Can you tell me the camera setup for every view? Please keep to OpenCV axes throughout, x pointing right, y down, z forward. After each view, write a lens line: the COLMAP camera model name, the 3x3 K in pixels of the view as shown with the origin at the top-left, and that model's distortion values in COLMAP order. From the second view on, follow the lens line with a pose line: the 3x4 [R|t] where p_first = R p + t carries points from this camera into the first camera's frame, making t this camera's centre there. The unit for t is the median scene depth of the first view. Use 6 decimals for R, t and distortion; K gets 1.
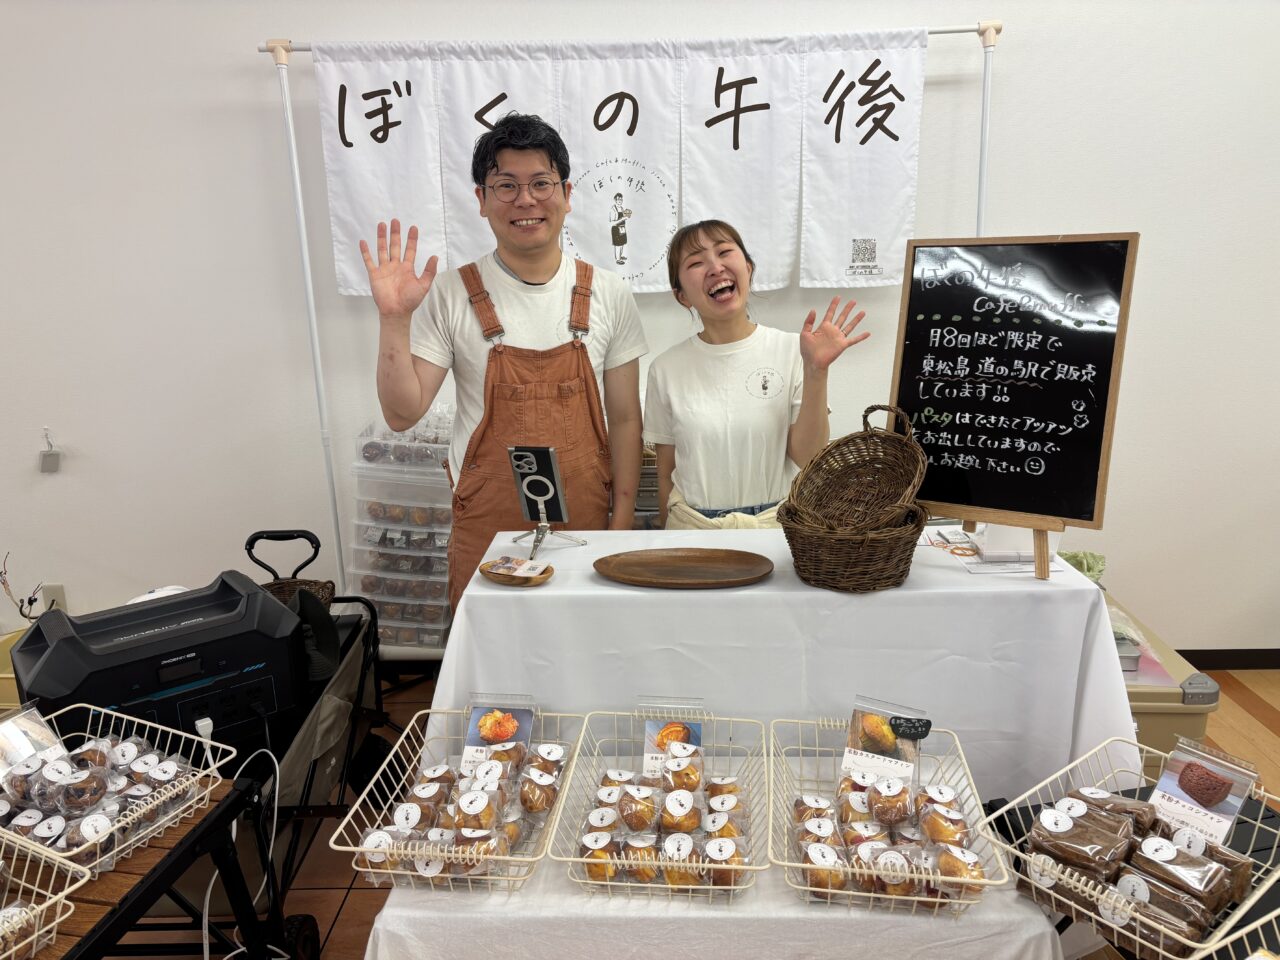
lens RADIAL K [[970.9, 0, 640.0], [0, 970.9, 480.0], [0, 0, 1]] dist [0.011278, 0.000556]
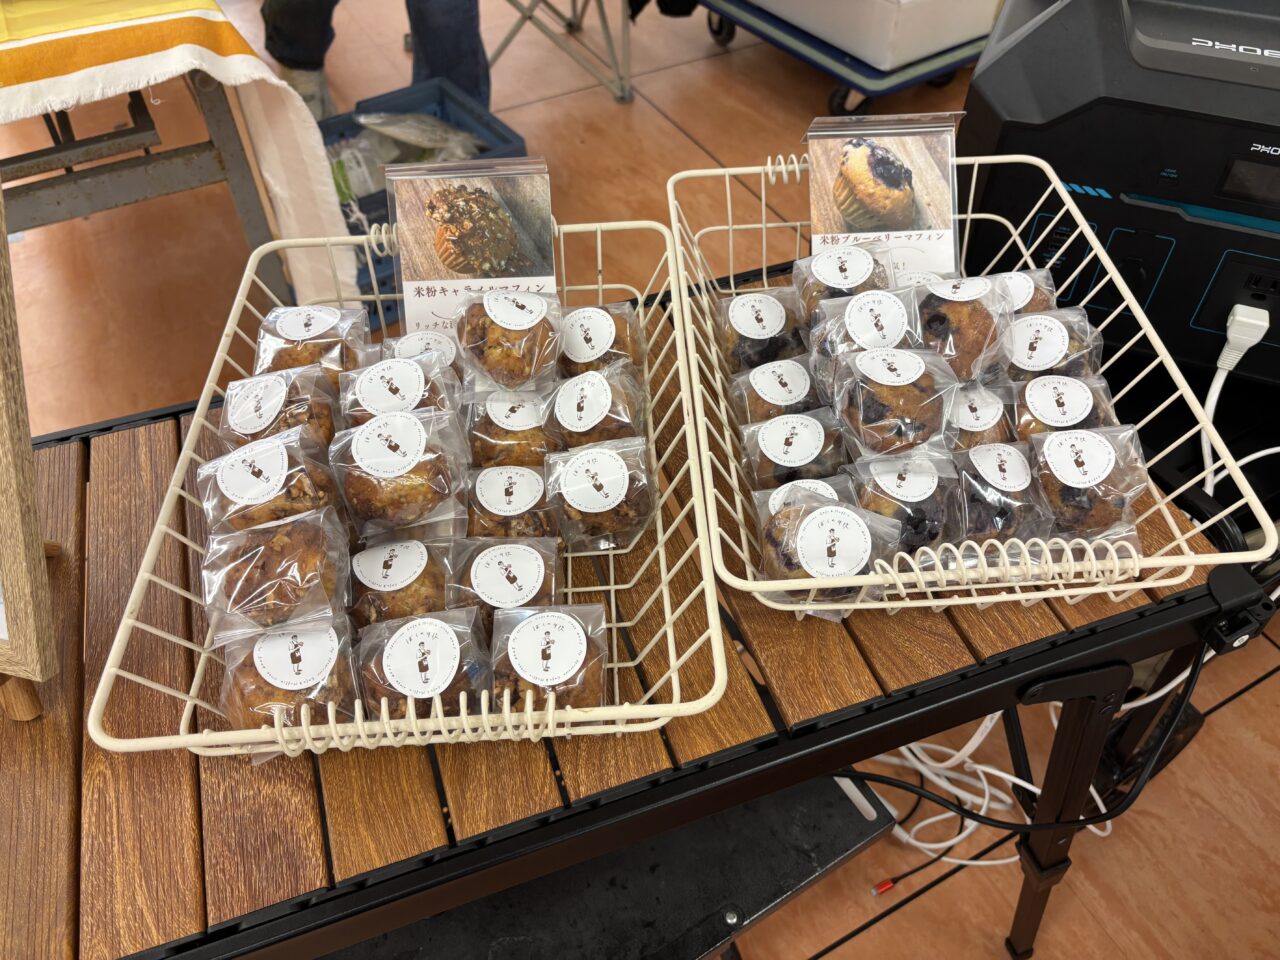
lens RADIAL K [[970.9, 0, 640.0], [0, 970.9, 480.0], [0, 0, 1]] dist [0.011278, 0.000556]
pose [[0.486431, 0.649426, -0.584492, -0.315837], [-0.215952, 0.737579, 0.639799, 0.095535], [0.846611, -0.184996, 0.499026, 0.609869]]
